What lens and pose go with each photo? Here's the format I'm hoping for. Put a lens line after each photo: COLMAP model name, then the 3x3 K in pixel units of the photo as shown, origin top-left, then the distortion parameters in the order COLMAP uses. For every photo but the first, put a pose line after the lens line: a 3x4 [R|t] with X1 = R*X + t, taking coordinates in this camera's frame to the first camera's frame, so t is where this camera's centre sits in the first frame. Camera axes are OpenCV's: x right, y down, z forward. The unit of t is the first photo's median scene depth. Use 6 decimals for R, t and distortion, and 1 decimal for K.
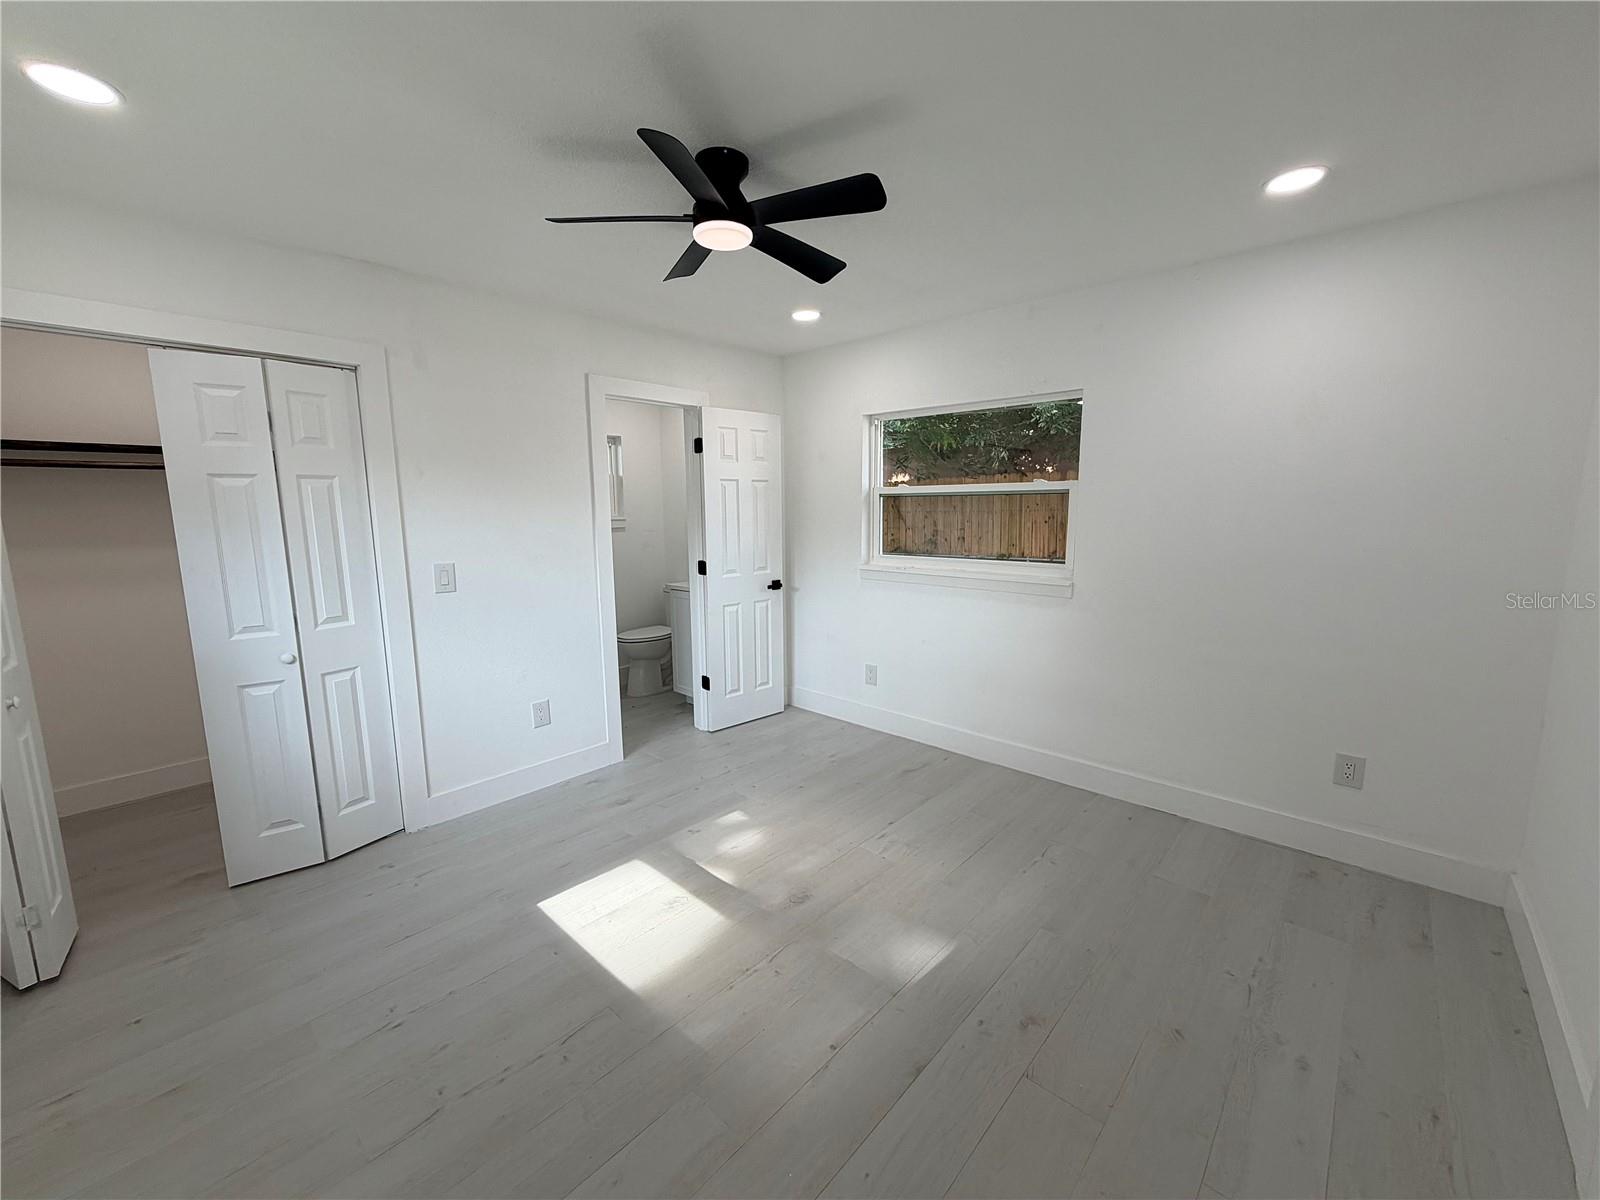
lens RADIAL K [[640.2, 0, 800.7], [0, 640.2, 598.4], [0, 0, 1]] dist [0.000621, 0.000225]
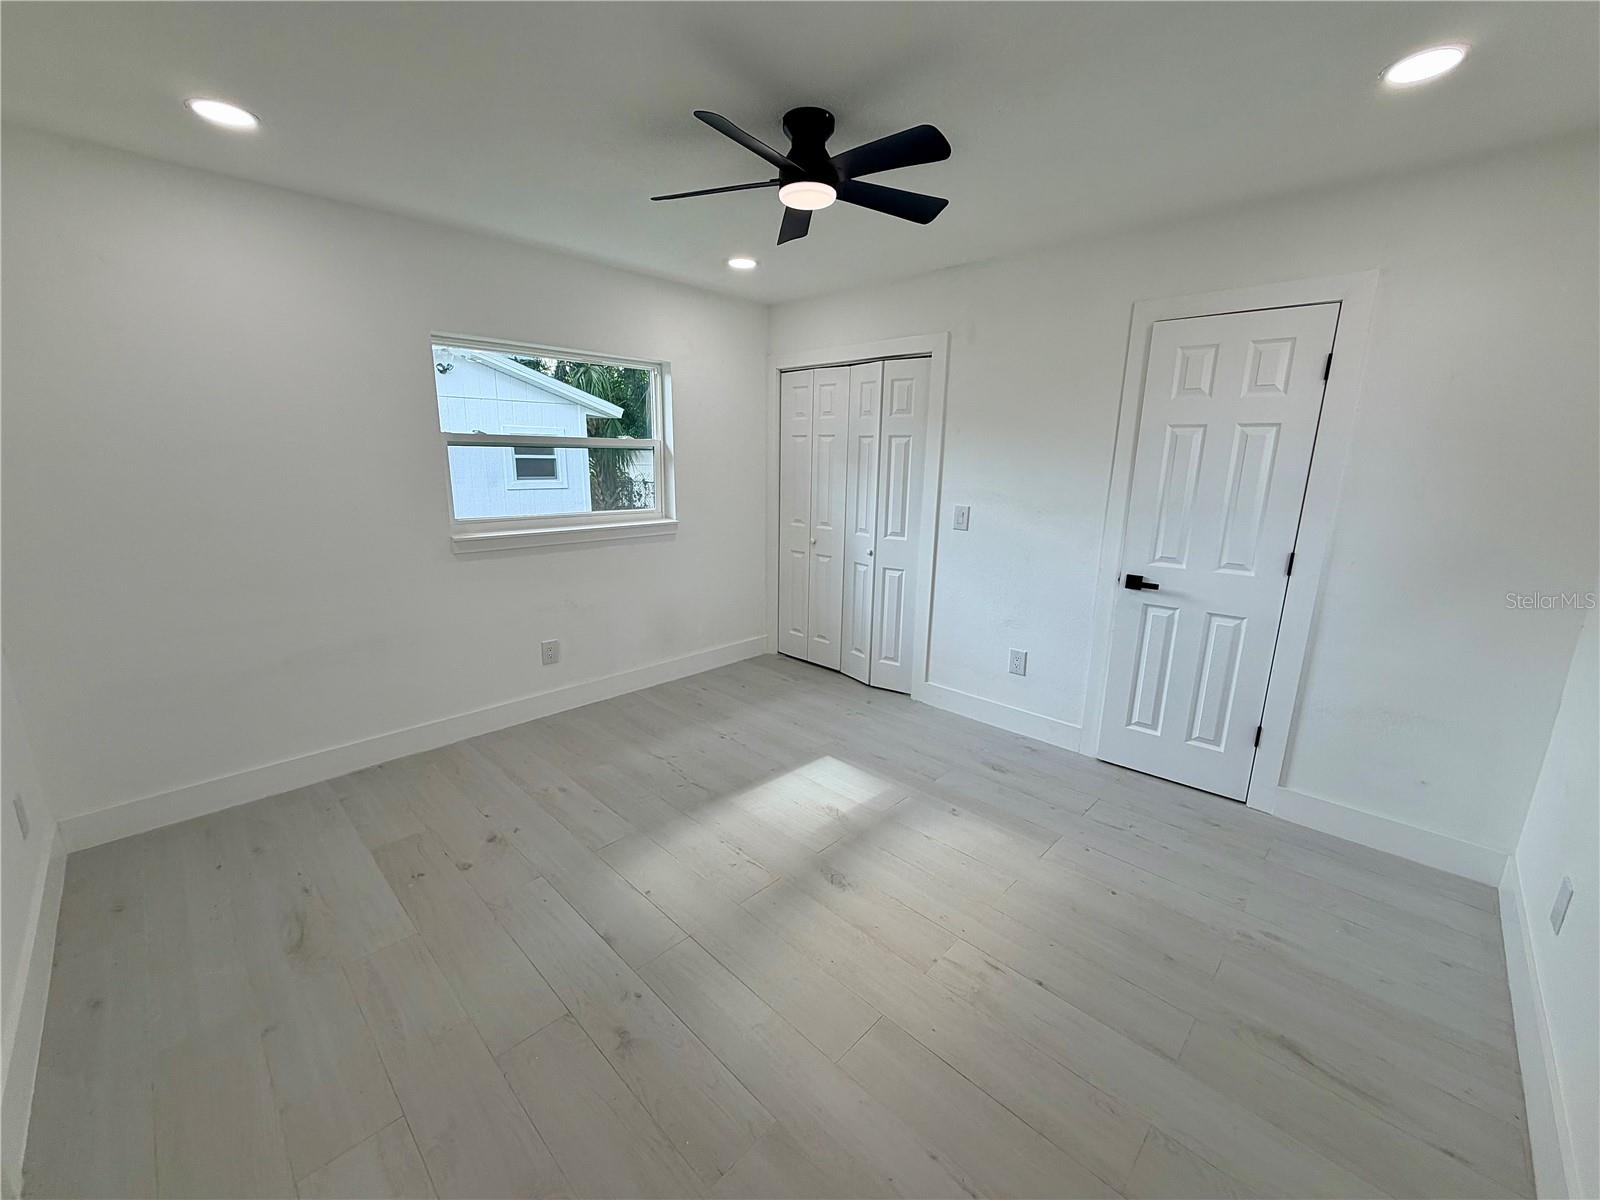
lens RADIAL K [[640.6, 0, 794.8], [0, 640.6, 601.7], [0, 0, 1]] dist [0.001559, -0.000009]
pose [[-0.037351, 0.230022, -0.972468, 0.764627], [-0.162343, 0.958823, 0.233030, -0.125729], [0.986027, 0.166578, 0.001530, 0.800247]]
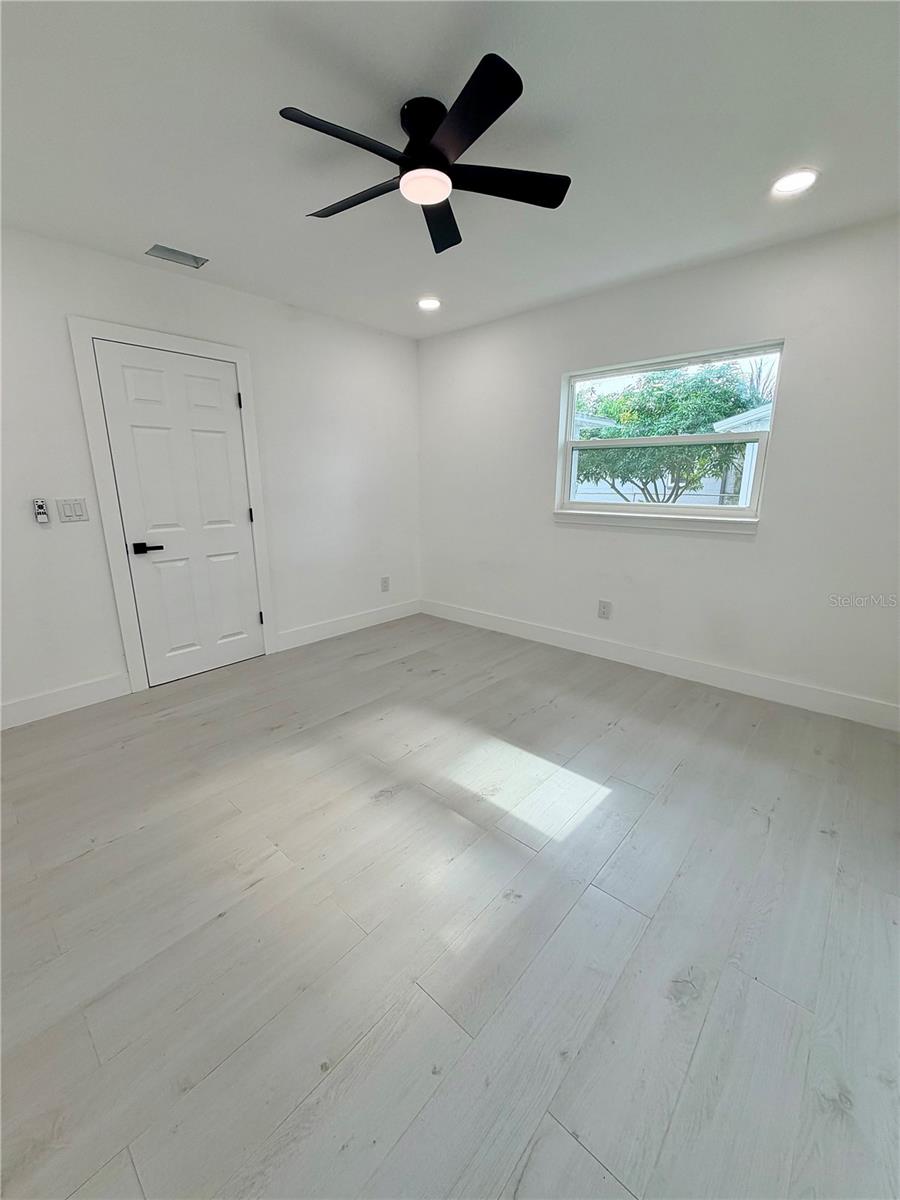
lens RADIAL K [[480.4, 0, 451.6], [0, 480.4, 596.7], [0, 0, 1]] dist [0.001559, -0.000009]
pose [[-0.999900, 0.010288, -0.009713, -0.097874], [0.005767, 0.923215, 0.384240, -0.160003], [0.012920, 0.384146, -0.923182, 1.512554]]
